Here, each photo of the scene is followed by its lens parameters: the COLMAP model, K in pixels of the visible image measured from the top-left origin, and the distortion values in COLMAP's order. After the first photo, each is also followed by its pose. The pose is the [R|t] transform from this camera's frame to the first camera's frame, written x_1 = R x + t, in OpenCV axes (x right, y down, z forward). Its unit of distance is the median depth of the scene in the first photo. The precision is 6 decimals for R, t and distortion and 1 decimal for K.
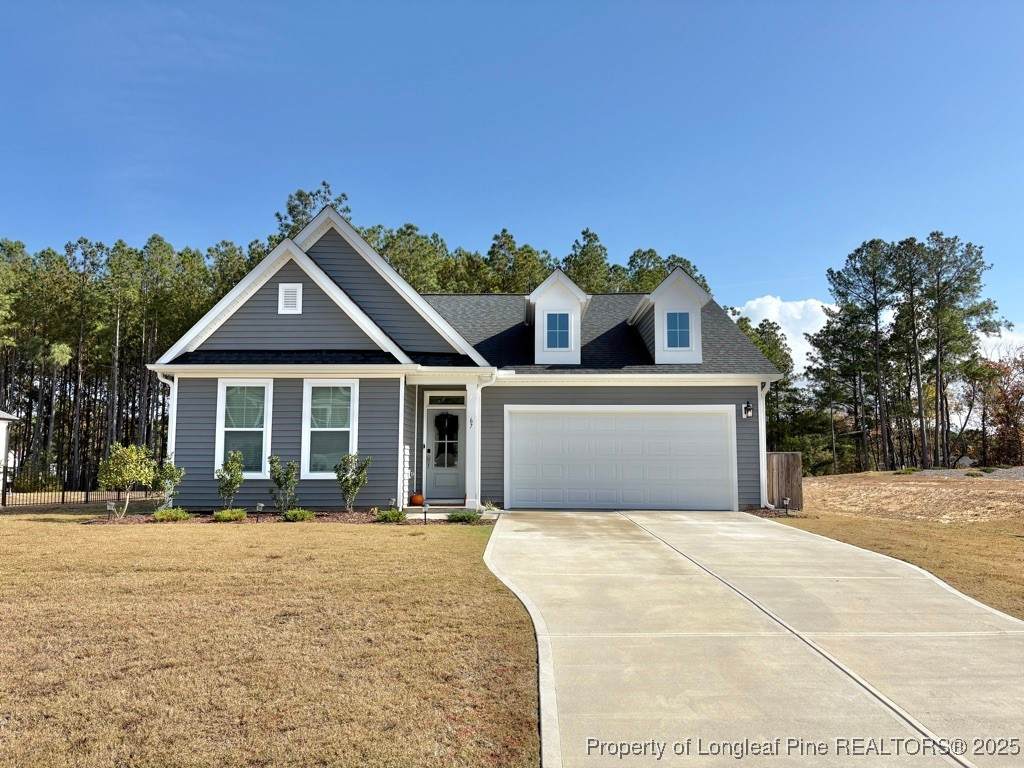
lens RADIAL K [[771.9, 0, 512.0], [0, 771.9, 384.0], [0, 0, 1]] dist [0.055617, 0.000948]
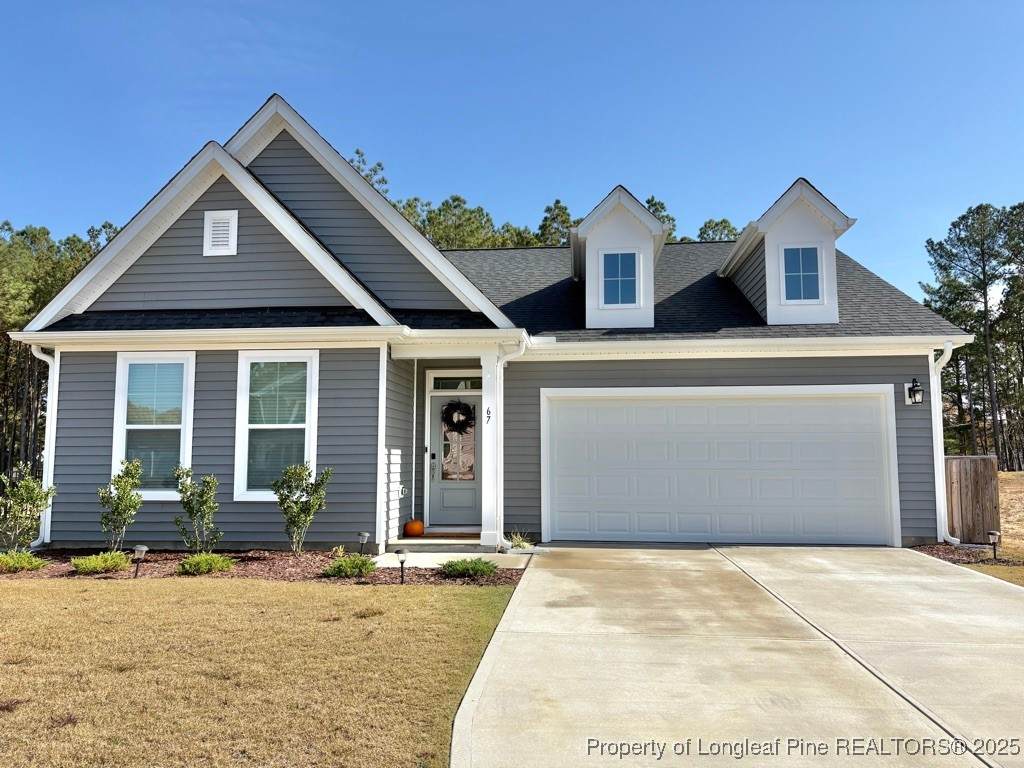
lens RADIAL K [[769.6, 0, 512.0], [0, 769.6, 384.0], [0, 0, 1]] dist [0.013039, 0.002705]
pose [[0.996809, -0.010692, -0.079101, 0.018025], [0.011171, 0.999922, 0.005607, 0.019176], [0.079035, -0.006473, 0.996851, 0.325026]]
